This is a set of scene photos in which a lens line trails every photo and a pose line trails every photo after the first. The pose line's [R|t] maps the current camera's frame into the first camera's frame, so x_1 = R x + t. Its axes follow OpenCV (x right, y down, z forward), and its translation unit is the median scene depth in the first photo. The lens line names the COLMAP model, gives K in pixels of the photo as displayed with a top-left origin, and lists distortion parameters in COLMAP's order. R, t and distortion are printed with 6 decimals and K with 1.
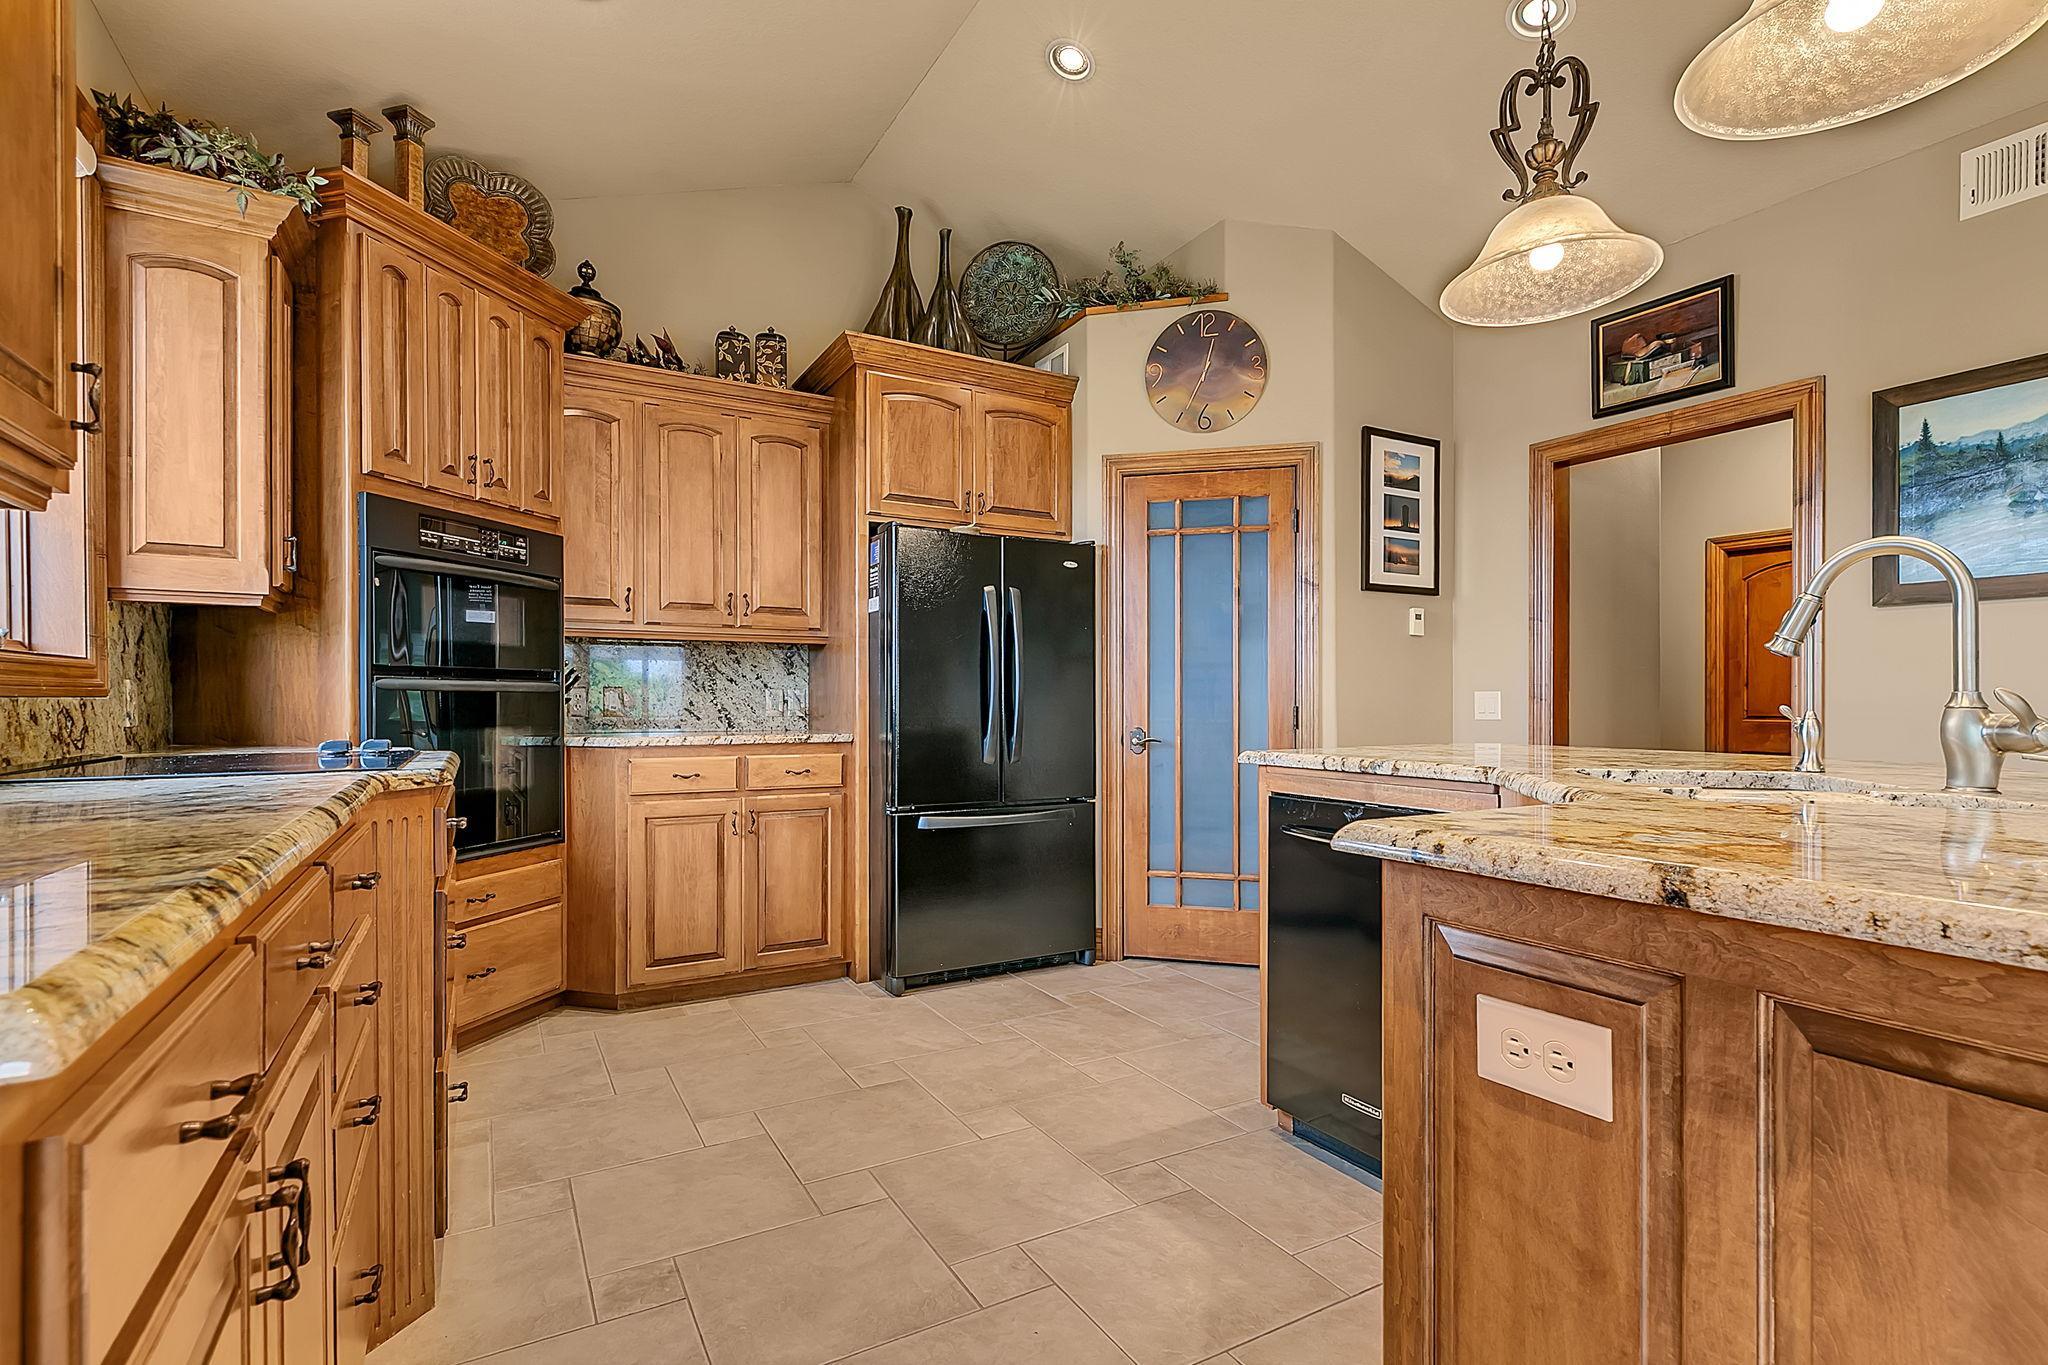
lens RADIAL K [[955.0, 0, 1024.8], [0, 955.0, 701.1], [0, 0, 1]] dist [0.002683, -0.000644]
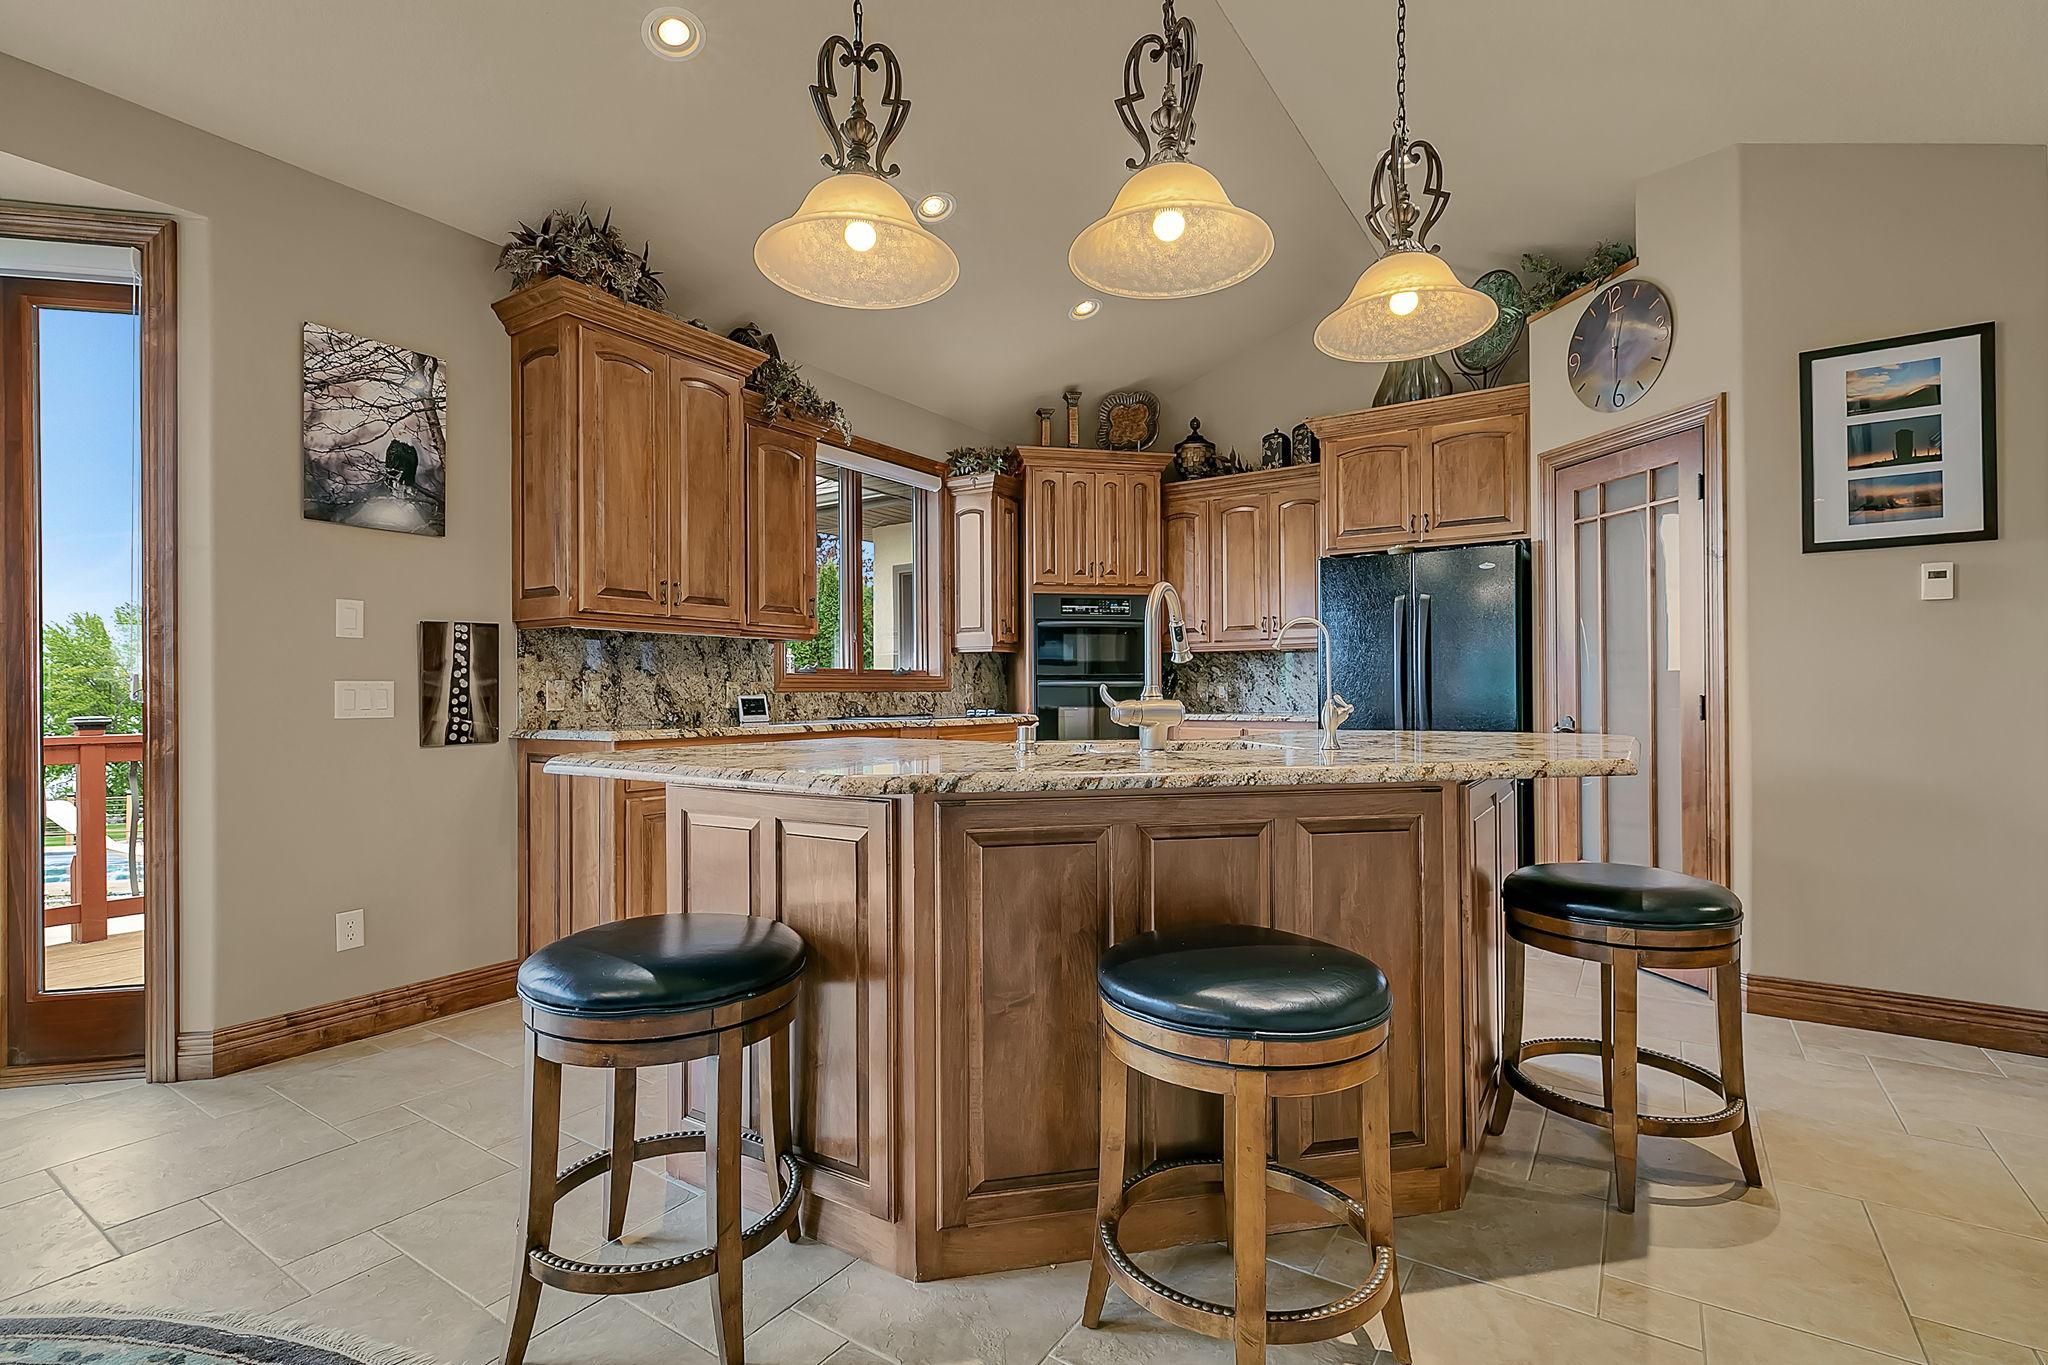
lens RADIAL K [[955.0, 0, 1032.1], [0, 955.0, 683.5], [0, 0, 1]] dist [0.002683, -0.000644]
pose [[0.440716, -0.011727, -0.897570, 0.814572], [0.002929, 0.999928, -0.011626, 0.002876], [0.897642, 0.002494, 0.440719, 0.049706]]
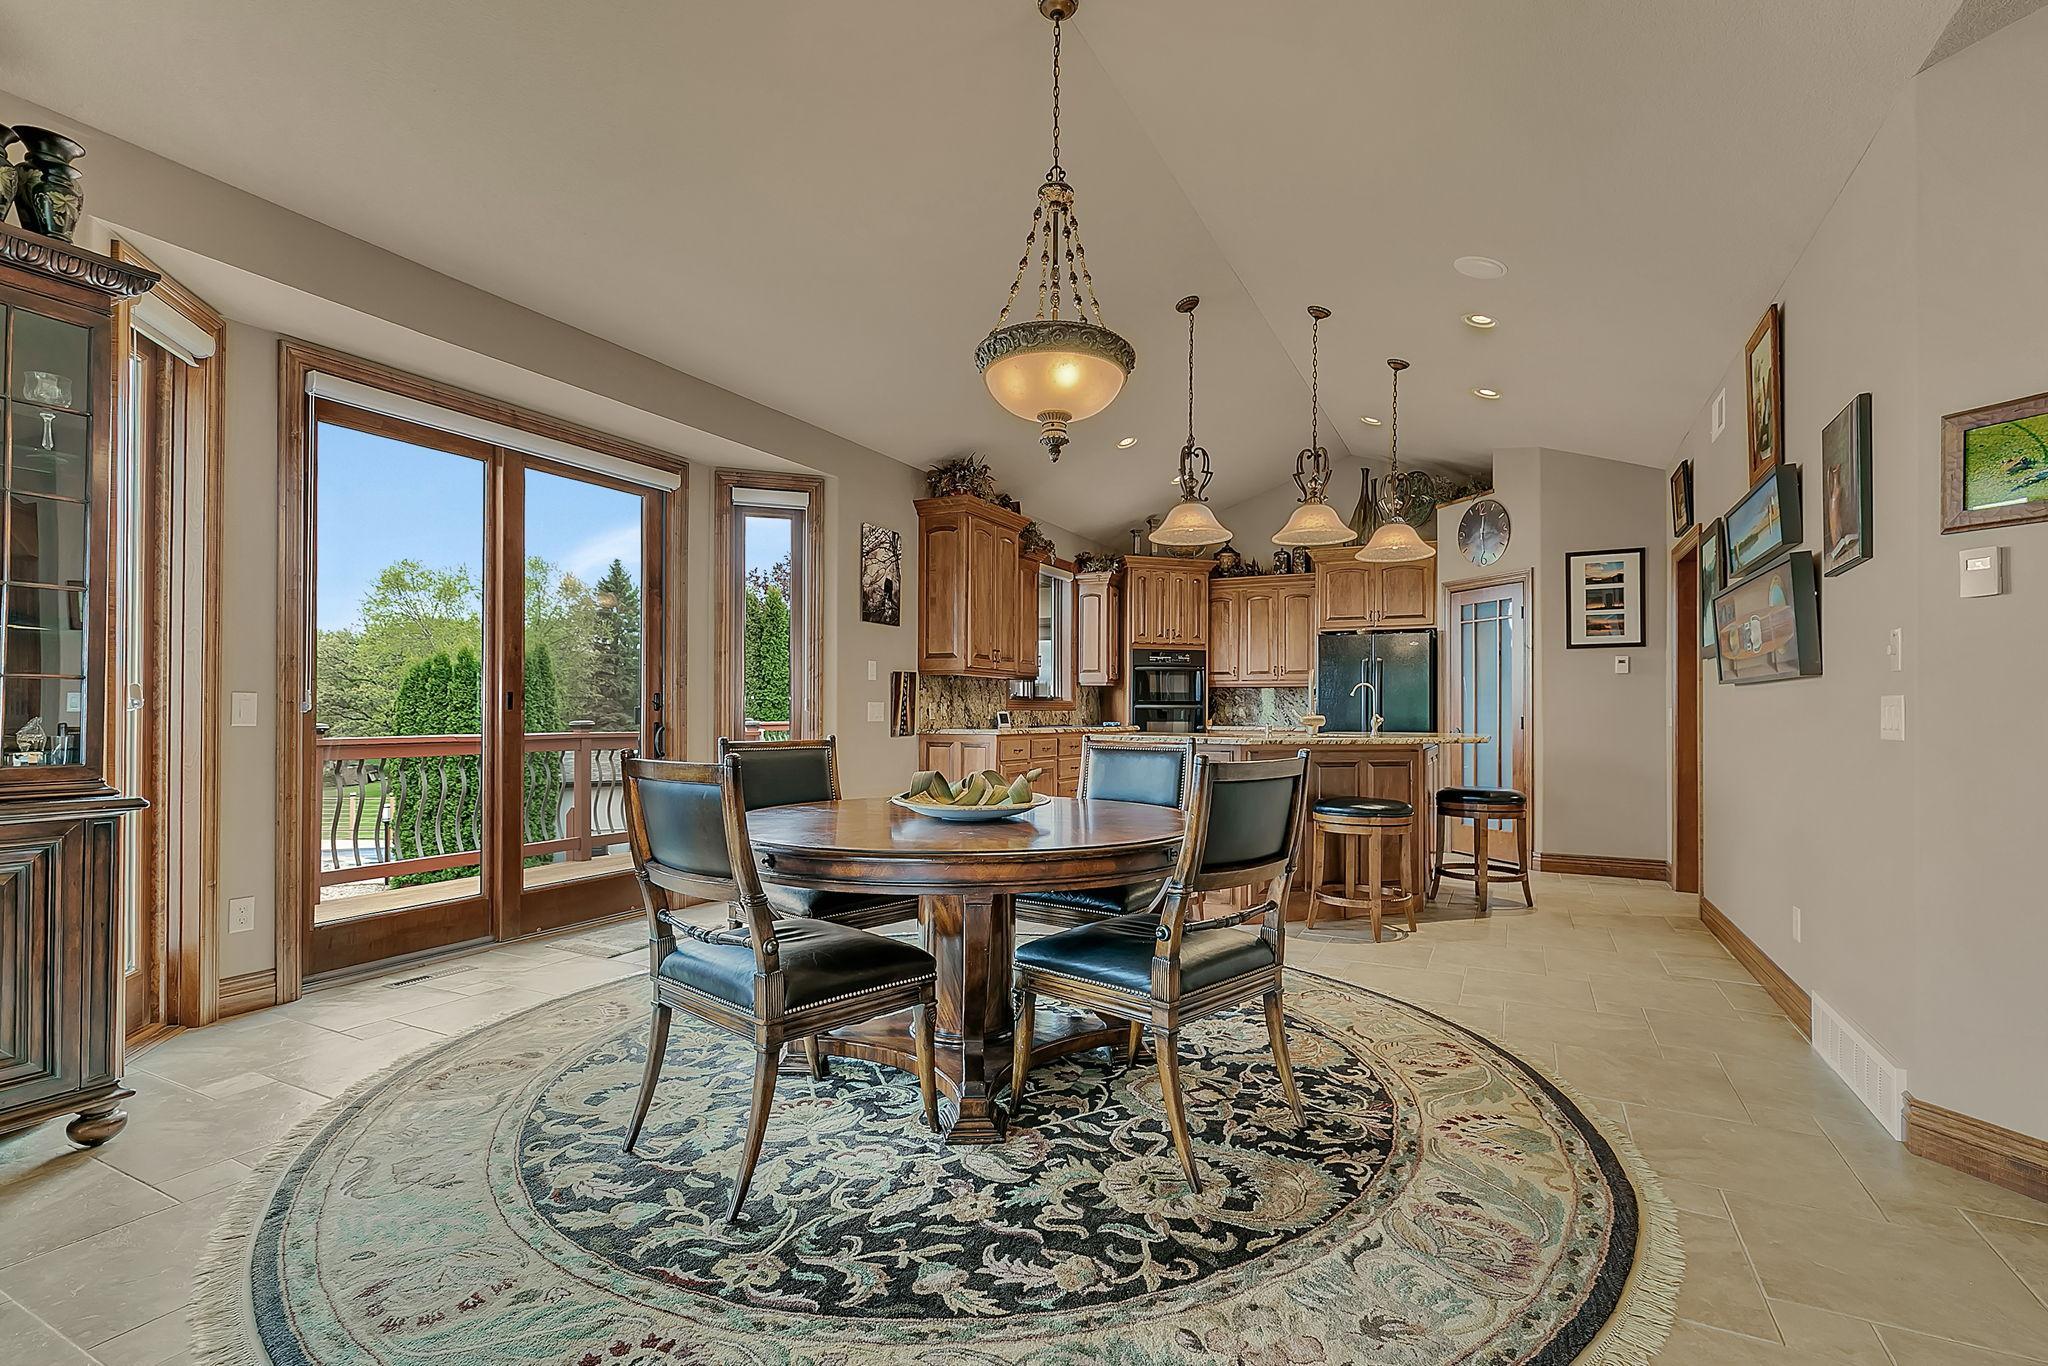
lens RADIAL K [[955.0, 0, 1032.8], [0, 955.0, 694.7], [0, 0, 1]] dist [0.002683, -0.000644]
pose [[0.535735, -0.013232, -0.844282, 1.306544], [-0.007436, 0.999765, -0.020388, 0.007266], [0.844353, 0.017200, 0.535510, -0.722018]]
